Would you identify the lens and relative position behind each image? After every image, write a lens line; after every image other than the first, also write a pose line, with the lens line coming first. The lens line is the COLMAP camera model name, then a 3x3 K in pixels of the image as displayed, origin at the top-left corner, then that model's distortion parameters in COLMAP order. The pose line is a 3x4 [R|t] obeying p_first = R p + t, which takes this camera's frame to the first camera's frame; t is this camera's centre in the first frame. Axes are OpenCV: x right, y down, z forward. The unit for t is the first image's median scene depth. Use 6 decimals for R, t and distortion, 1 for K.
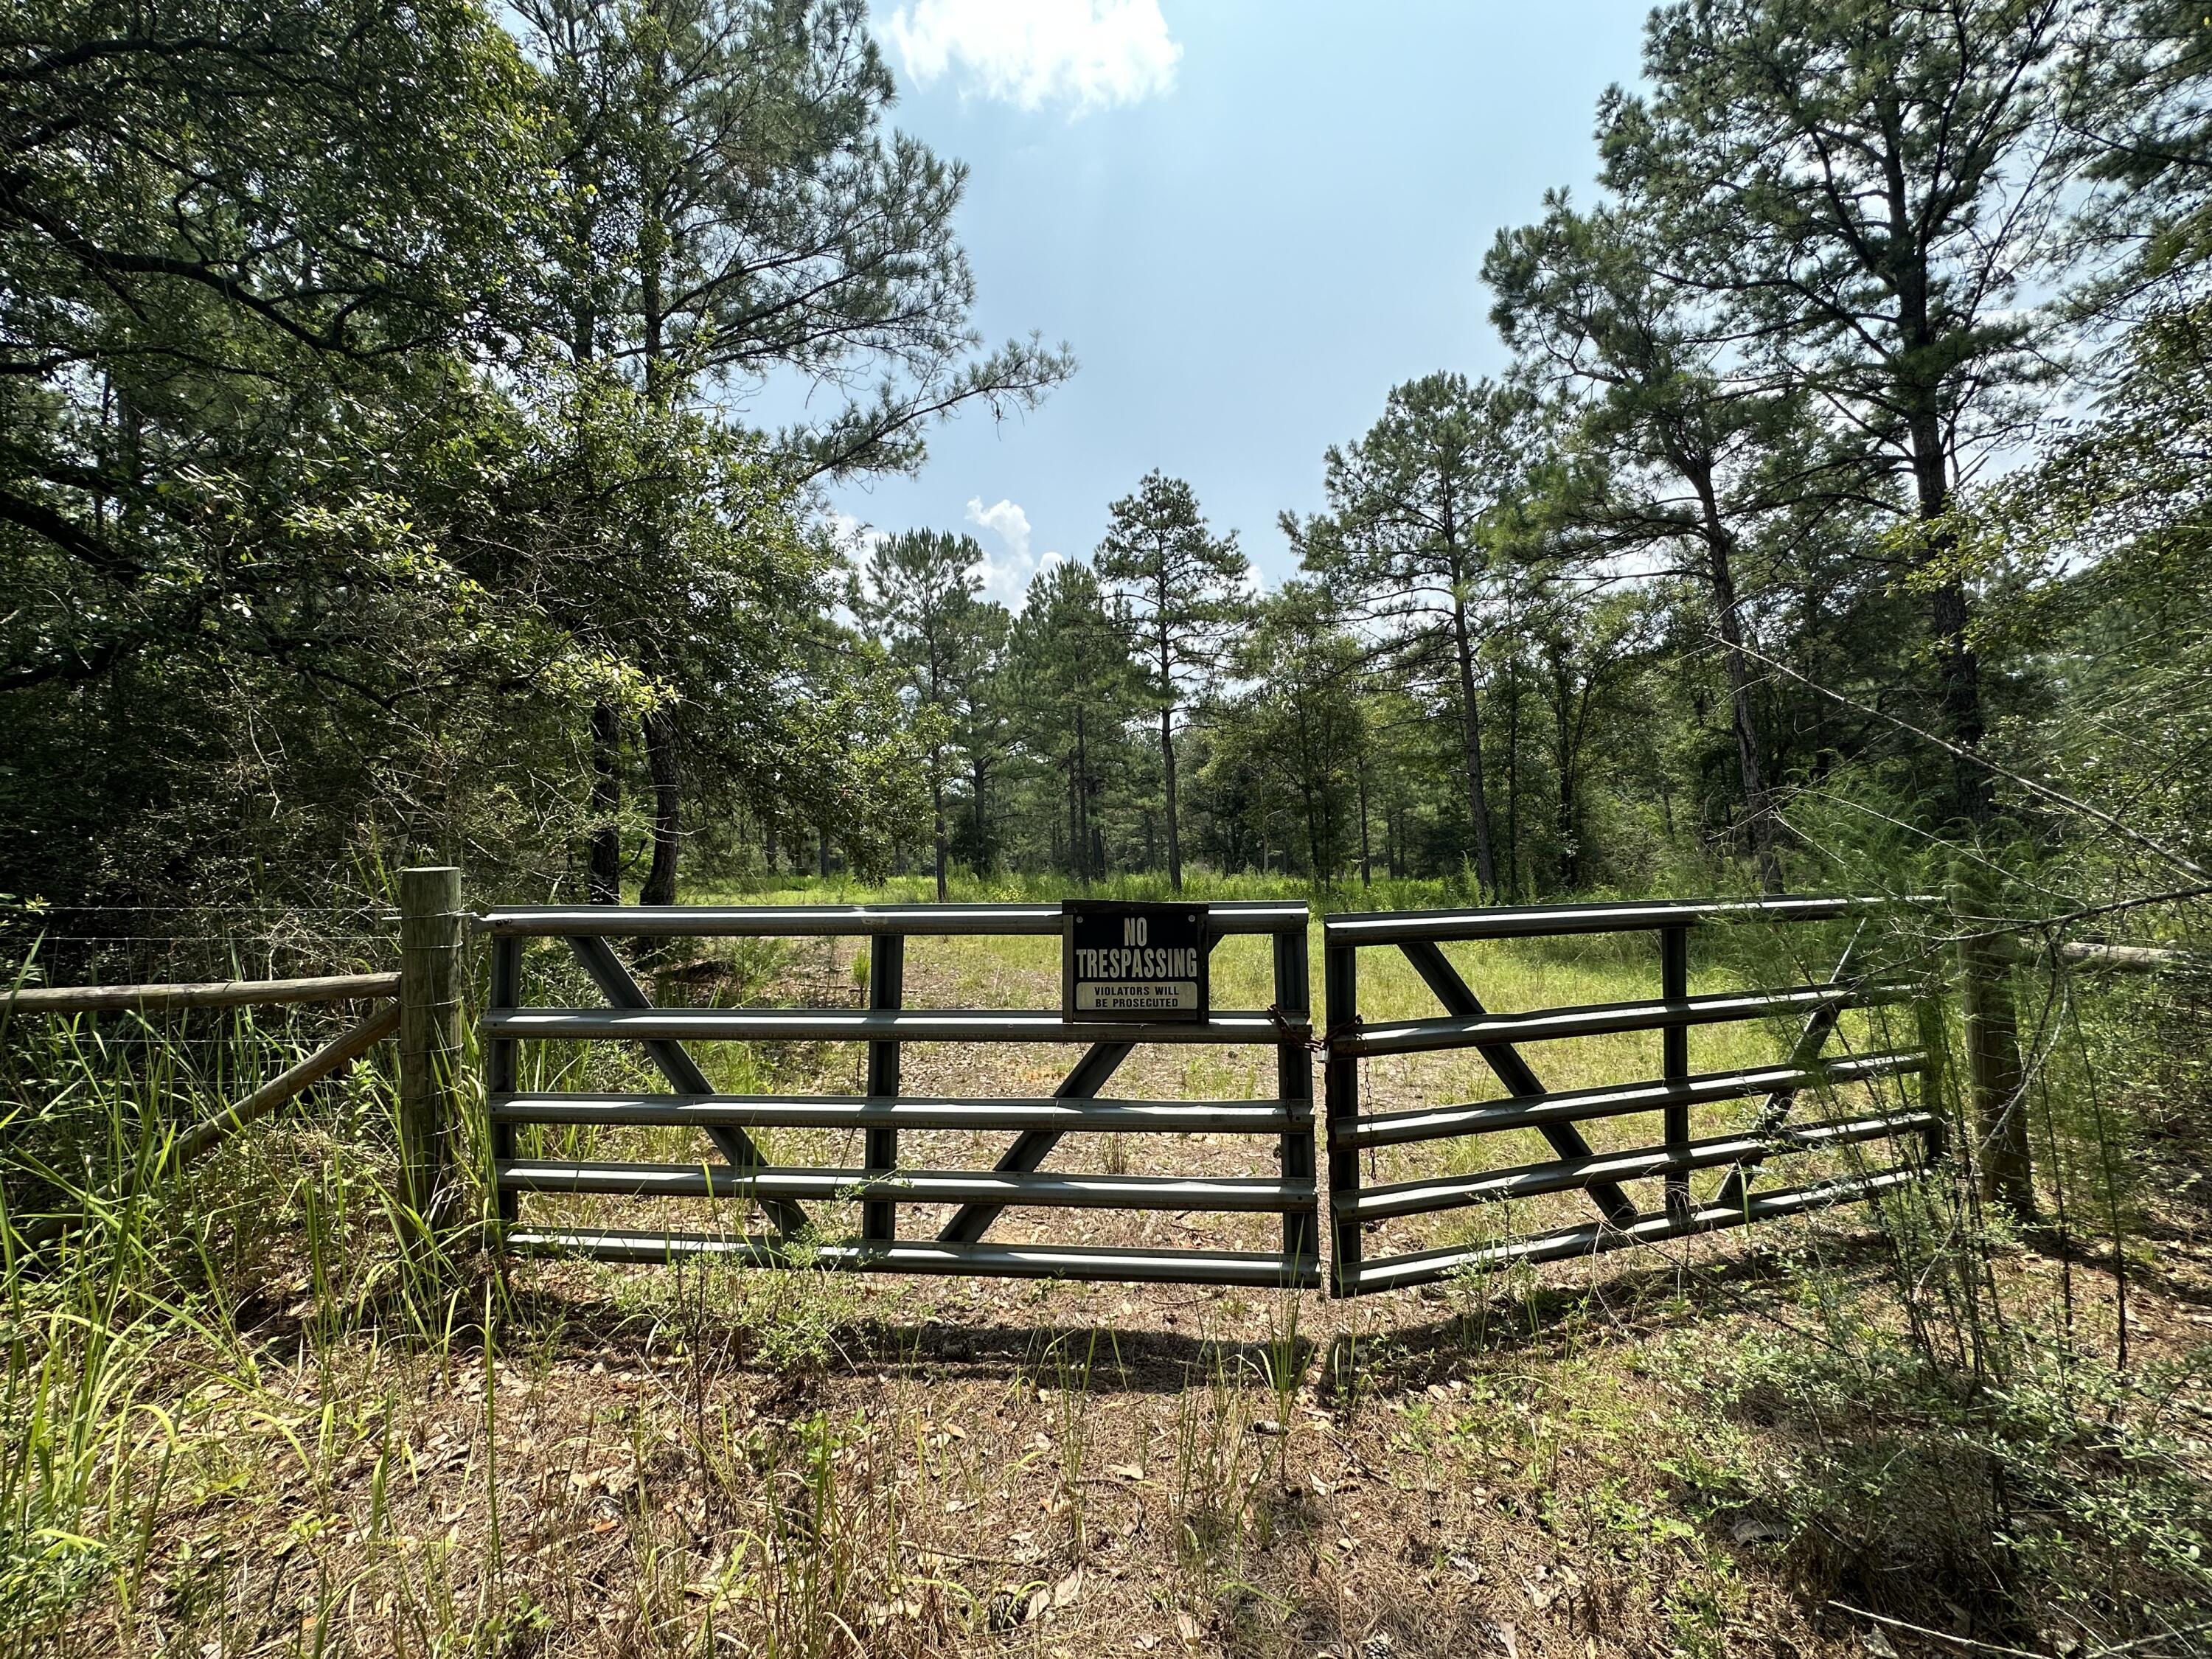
lens RADIAL K [[885.0, 0, 1103.9], [0, 885.0, 825.4], [0, 0, 1]] dist [-0.002461, 0.000230]
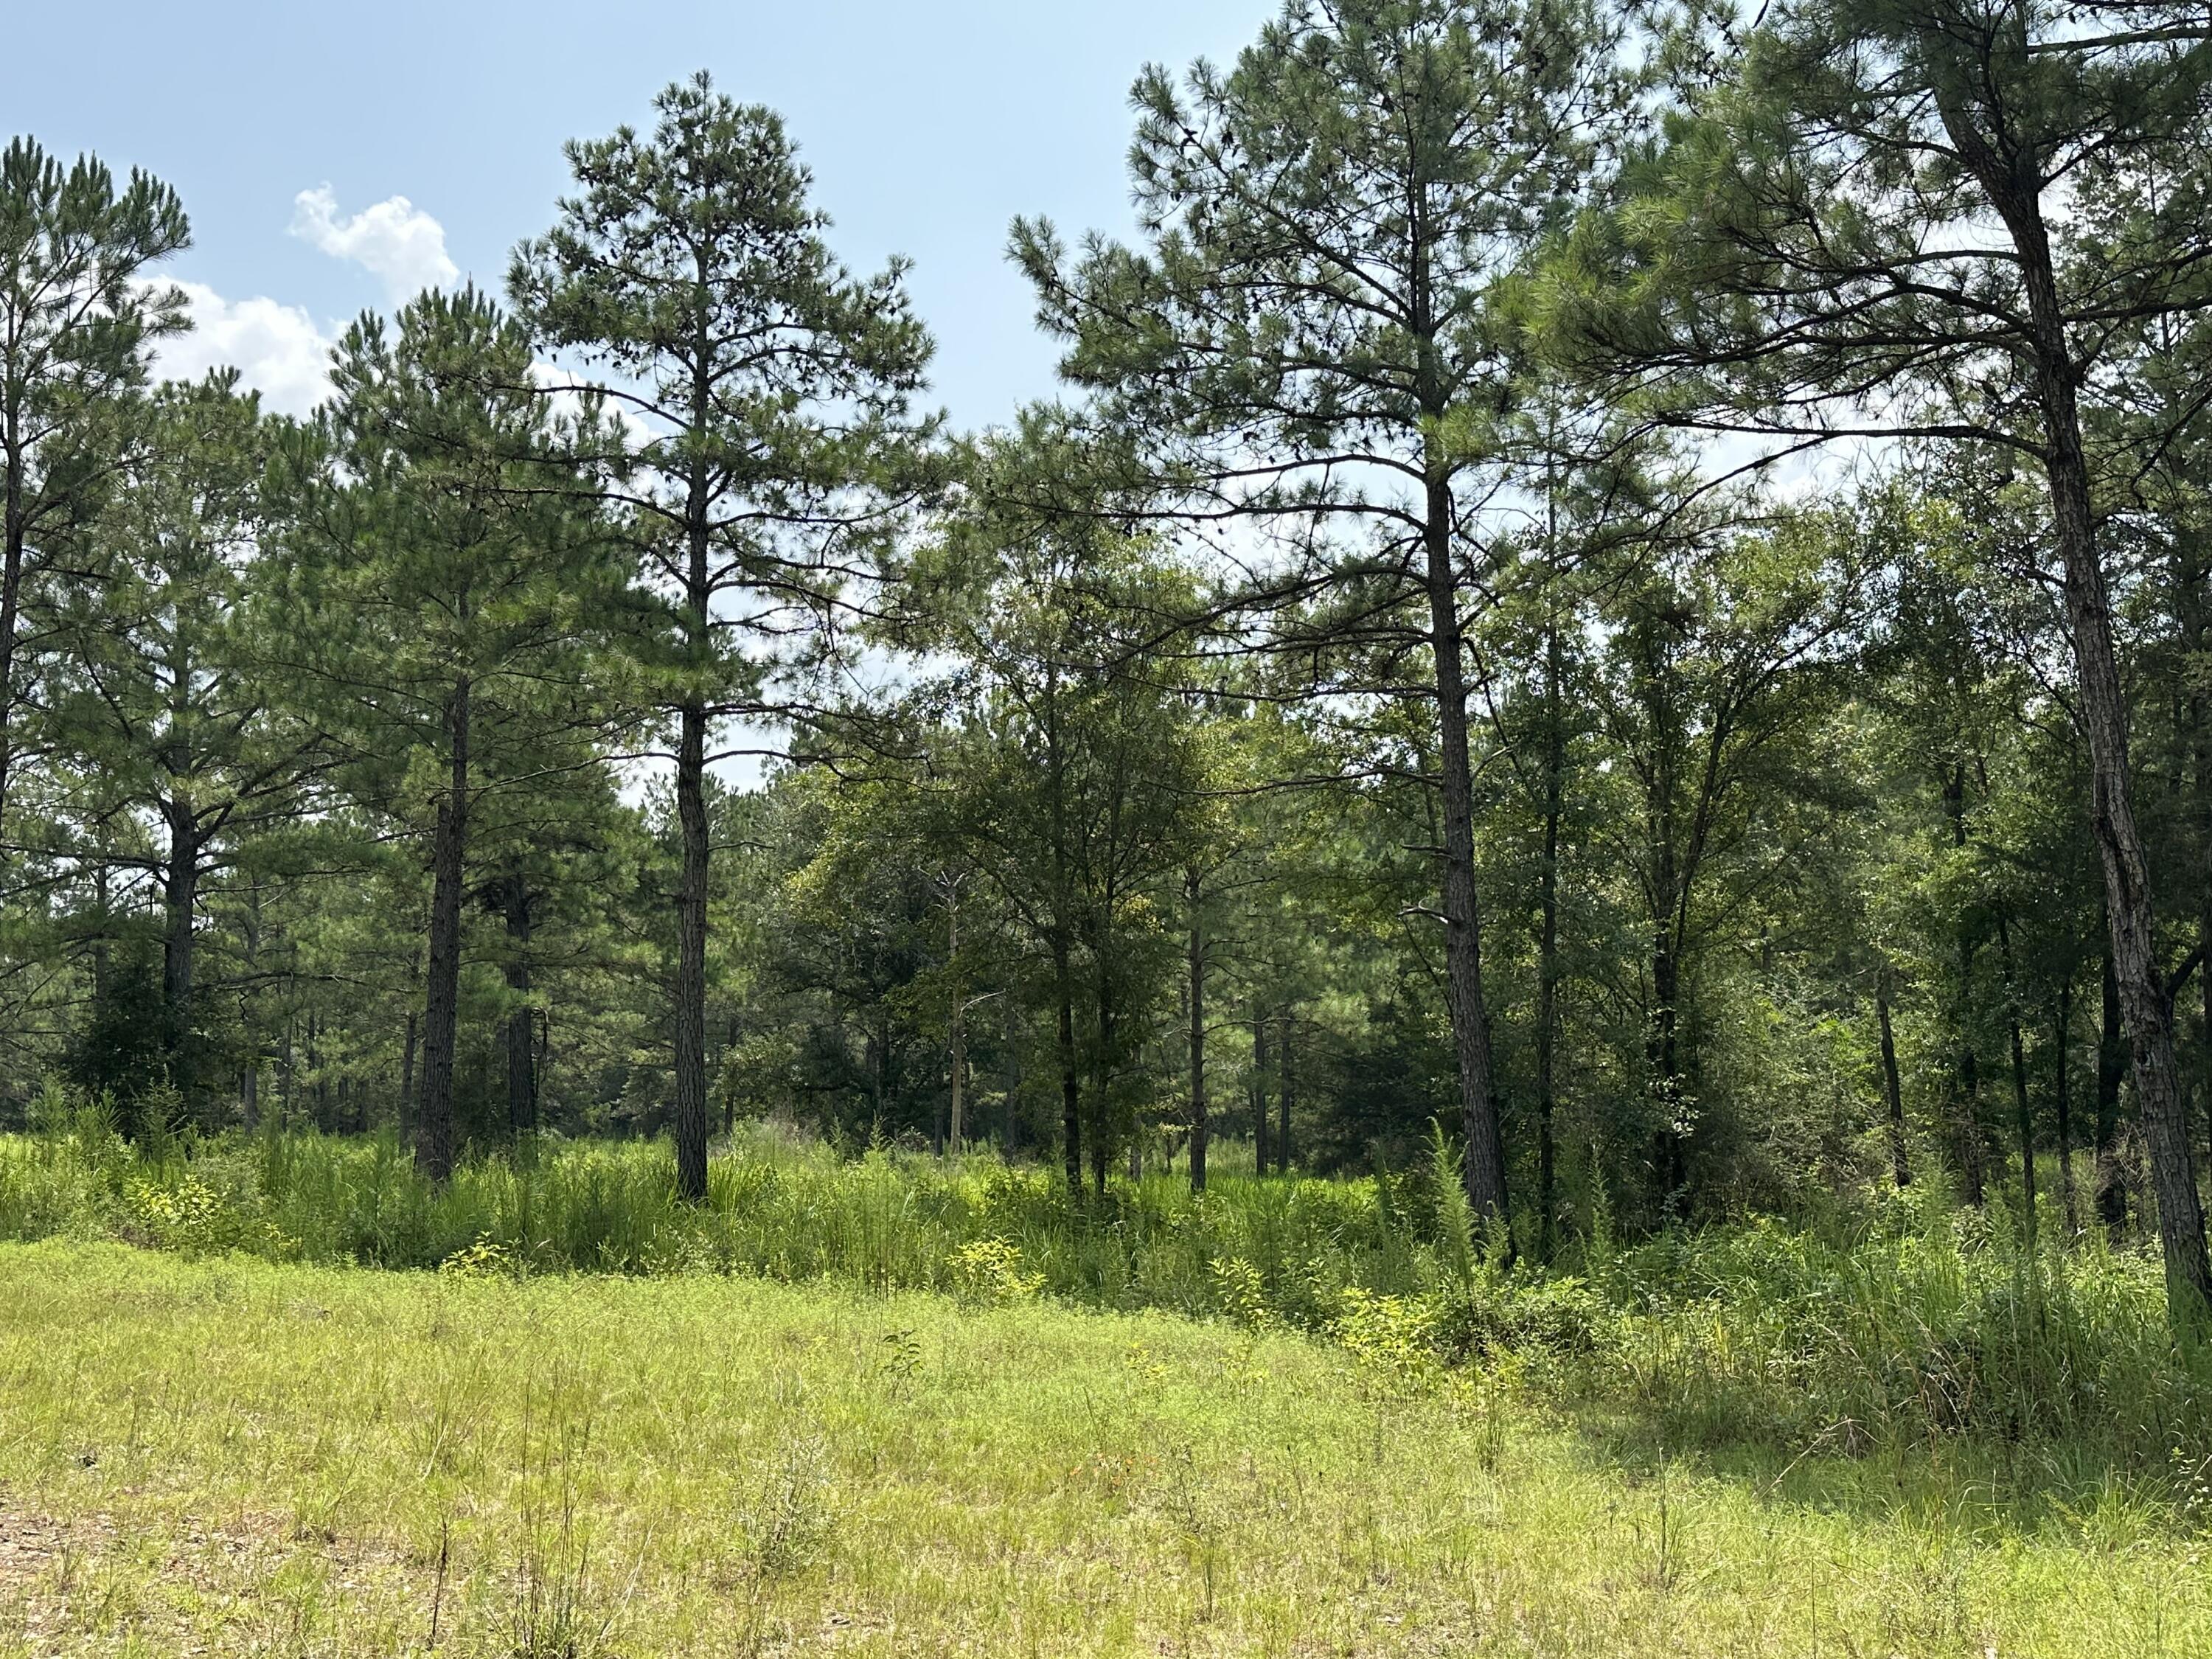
lens RADIAL K [[2095.5, 0, 1111.7], [0, 2095.5, 830.8], [0, 0, 1]] dist [0.193784, -0.420858]
pose [[0.970300, 0.064515, 0.233141, 0.037187], [-0.042790, 0.994357, -0.097073, 0.000695], [-0.238088, 0.084214, 0.967586, 0.101410]]
